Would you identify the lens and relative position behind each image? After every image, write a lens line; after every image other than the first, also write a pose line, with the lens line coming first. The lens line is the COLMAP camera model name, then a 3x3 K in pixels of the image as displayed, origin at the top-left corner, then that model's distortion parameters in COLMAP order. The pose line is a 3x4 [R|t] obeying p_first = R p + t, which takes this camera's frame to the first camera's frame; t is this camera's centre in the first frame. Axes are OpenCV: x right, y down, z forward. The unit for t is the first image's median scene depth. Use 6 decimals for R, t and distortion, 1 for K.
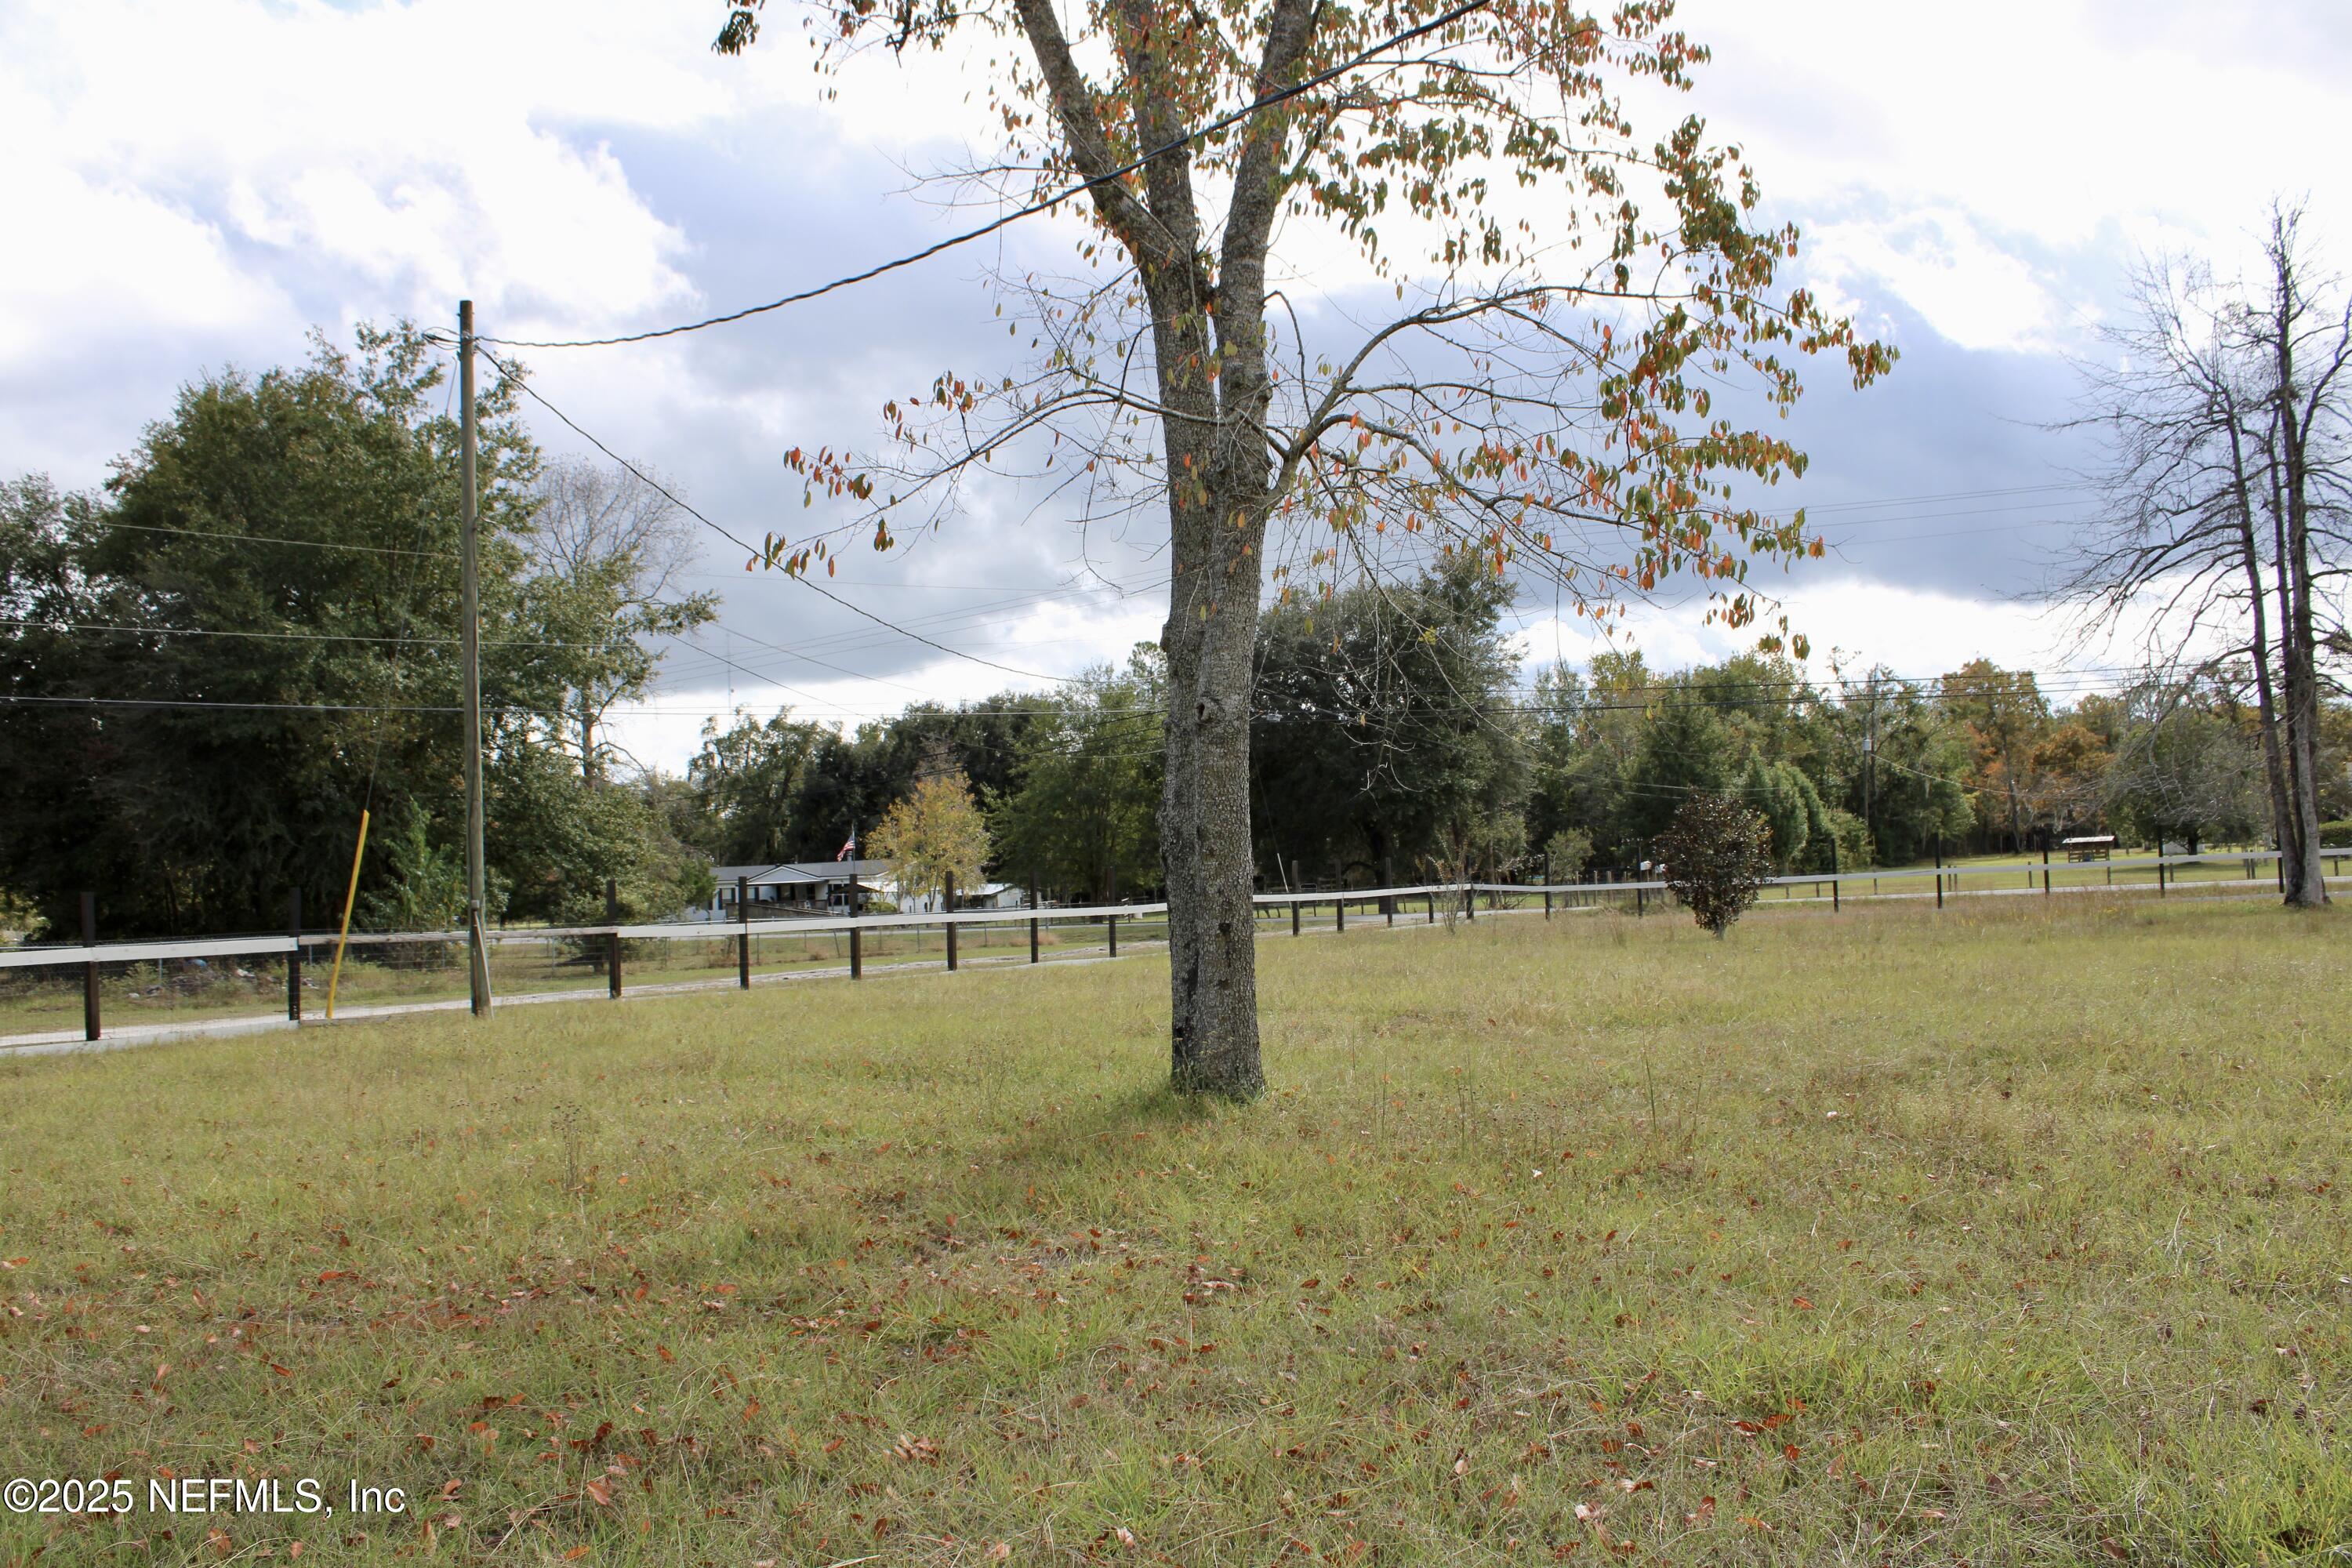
lens RADIAL K [[1944.7, 0, 1184.9], [0, 1944.7, 793.2], [0, 0, 1]] dist [-0.164184, 0.144169]
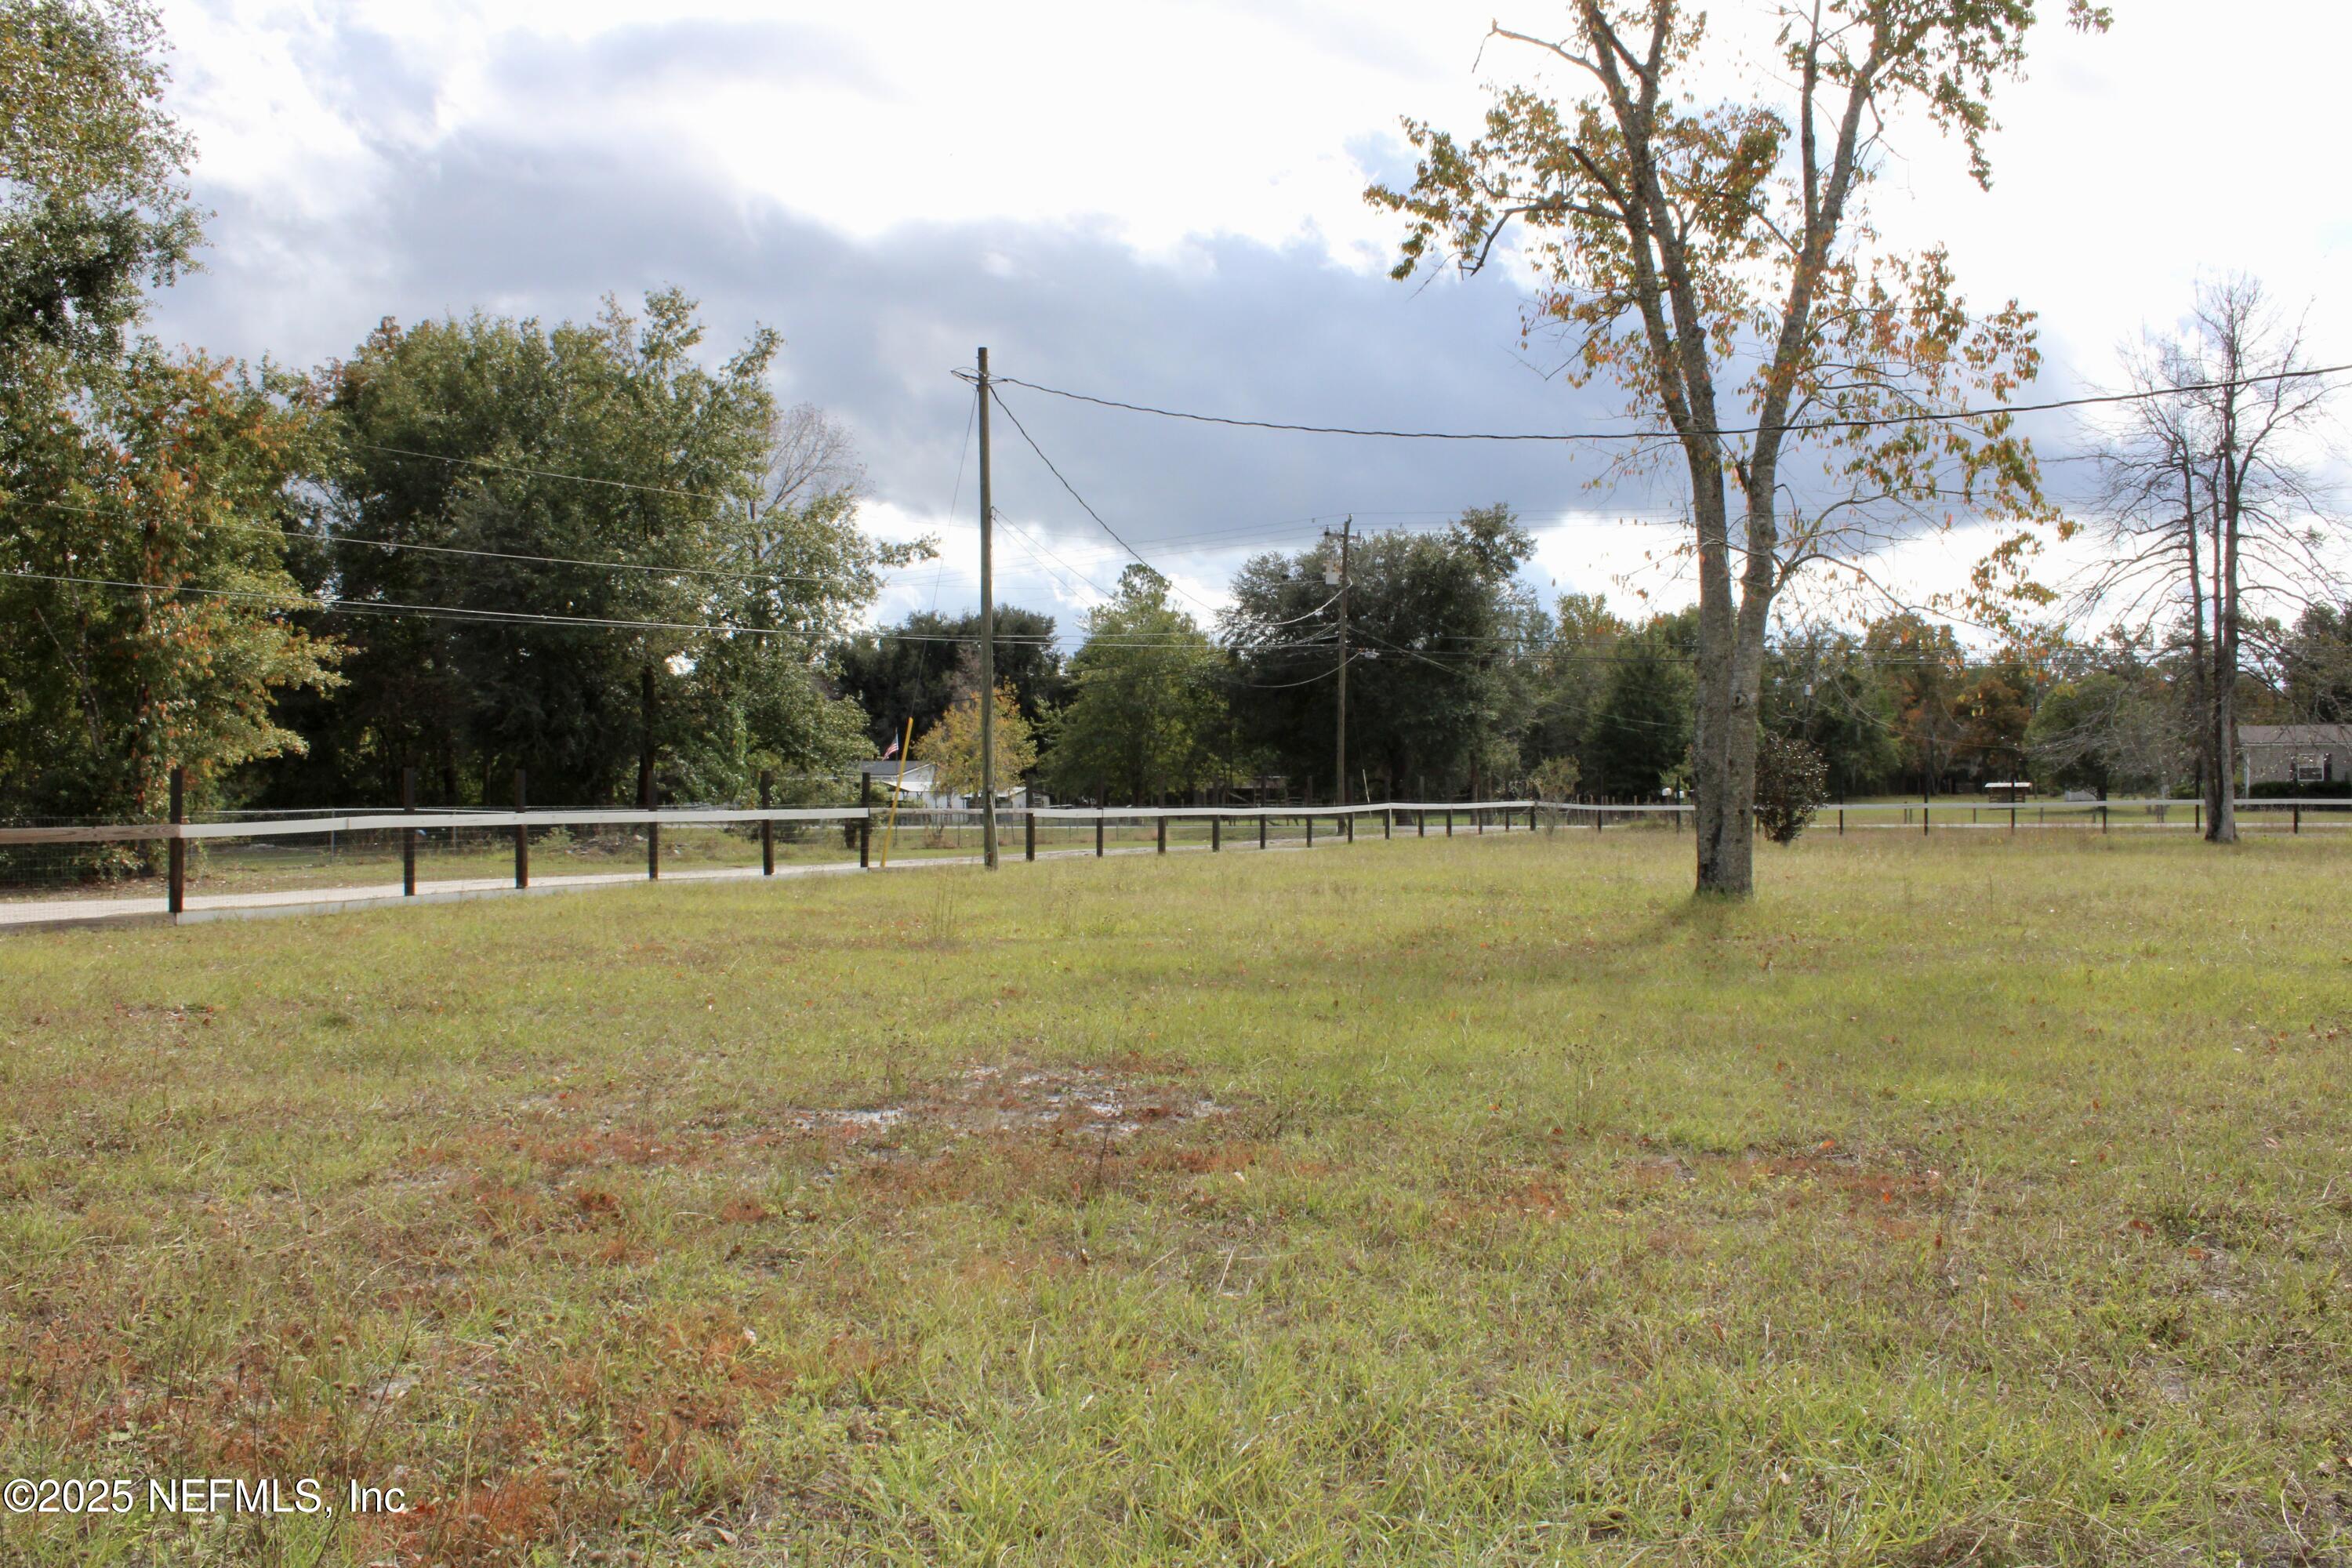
lens RADIAL K [[1944.7, 0, 1185.5], [0, 1944.7, 779.0], [0, 0, 1]] dist [-0.164184, 0.144169]
pose [[0.997932, 0.036900, 0.052634, -0.142894], [-0.038869, 0.998563, 0.036890, -0.002920], [-0.051197, -0.038860, 0.997932, -0.199040]]
